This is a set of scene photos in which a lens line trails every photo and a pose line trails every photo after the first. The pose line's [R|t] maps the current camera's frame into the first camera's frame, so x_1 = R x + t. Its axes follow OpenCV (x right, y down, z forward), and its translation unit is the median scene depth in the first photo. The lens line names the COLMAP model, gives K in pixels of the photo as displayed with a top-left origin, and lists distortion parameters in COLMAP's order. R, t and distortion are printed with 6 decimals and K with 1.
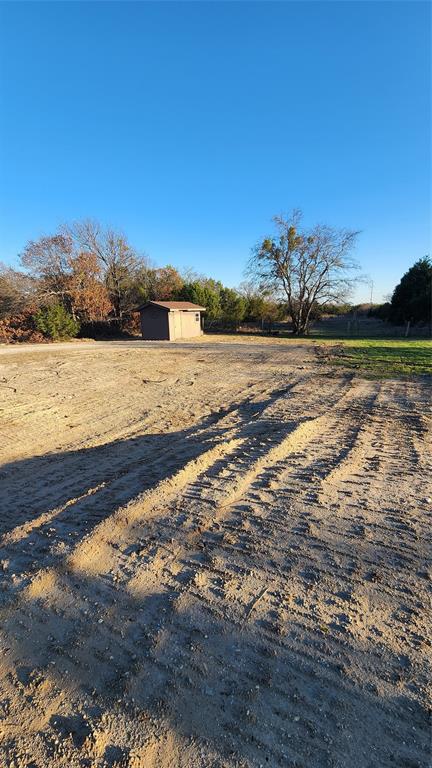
lens RADIAL K [[326.6, 0, 215.7], [0, 326.6, 383.8], [0, 0, 1]] dist [-0.000031, -0.000024]
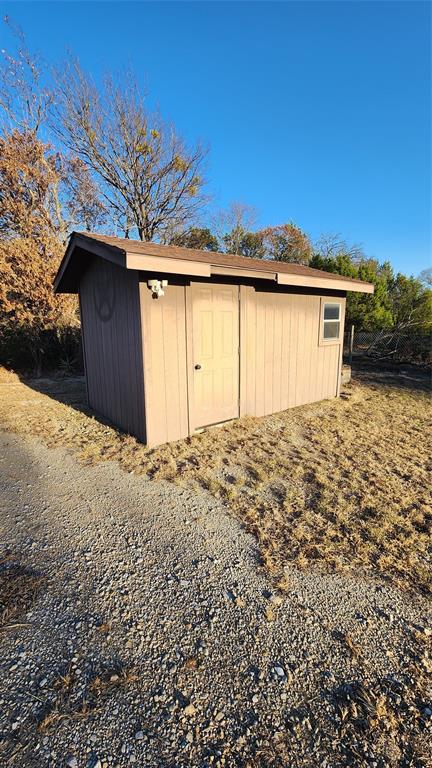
lens RADIAL K [[326.6, 0, 216.9], [0, 326.6, 383.0], [0, 0, 1]] dist [-0.000031, -0.000024]
pose [[0.915569, 0.087588, -0.392507, -0.027346], [-0.099619, 0.994972, -0.010344, -0.113296], [0.389627, 0.048572, 0.919691, 0.575310]]
